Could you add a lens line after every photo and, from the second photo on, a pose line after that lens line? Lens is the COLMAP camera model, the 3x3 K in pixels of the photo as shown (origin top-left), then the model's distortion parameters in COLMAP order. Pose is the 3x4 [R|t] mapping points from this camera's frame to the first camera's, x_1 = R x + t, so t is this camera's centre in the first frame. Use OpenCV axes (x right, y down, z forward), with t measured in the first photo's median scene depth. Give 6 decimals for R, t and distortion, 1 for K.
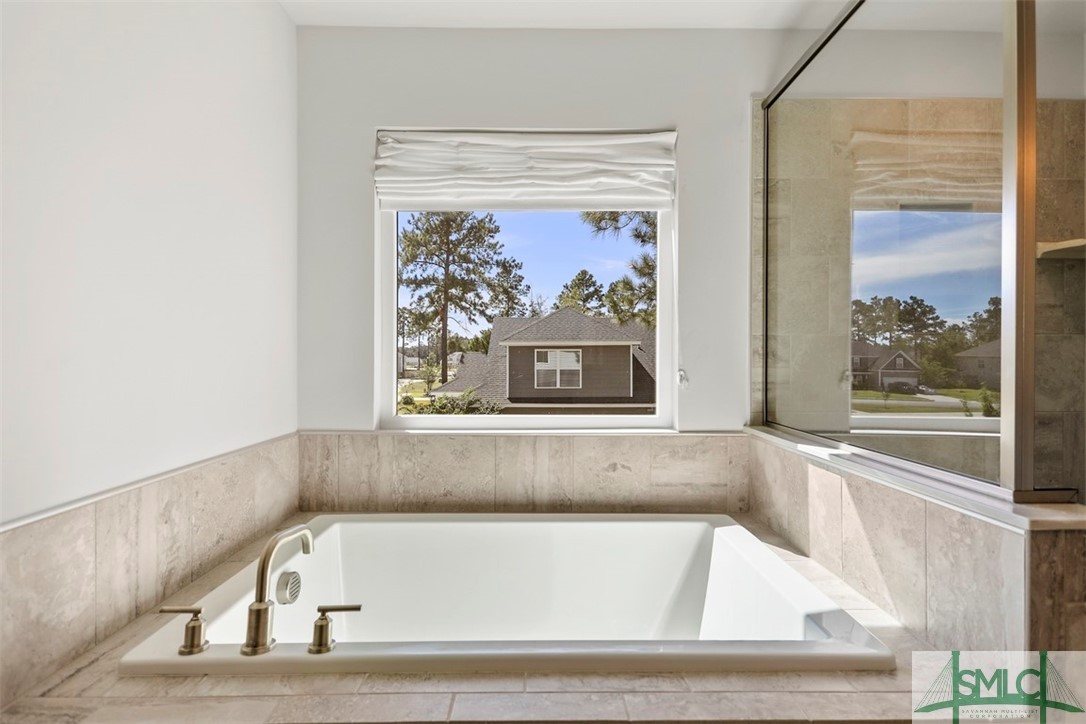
lens RADIAL K [[519.7, 0, 541.5], [0, 519.7, 375.8], [0, 0, 1]] dist [0.024916, -0.012081]
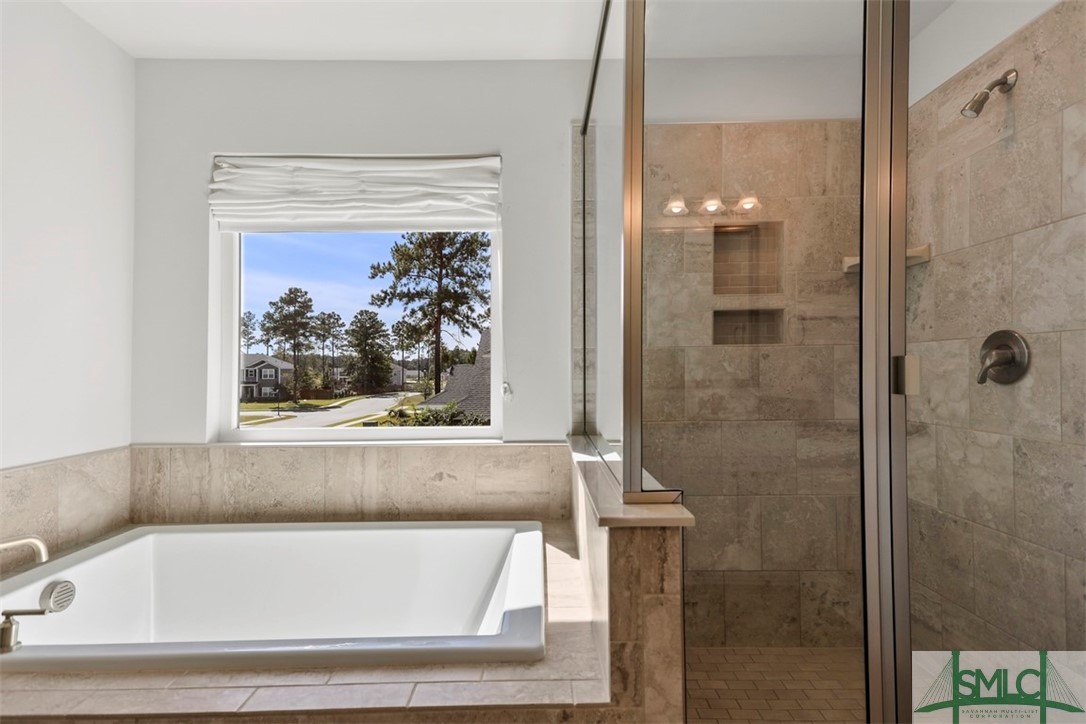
lens RADIAL K [[519.1, 0, 544.4], [0, 519.1, 375.8], [0, 0, 1]] dist [0.035285, -0.011342]
pose [[0.999958, -0.008468, -0.003505, 0.352861], [0.008387, 0.999714, -0.022401, -0.000580], [0.003693, 0.022371, 0.999743, -0.043779]]
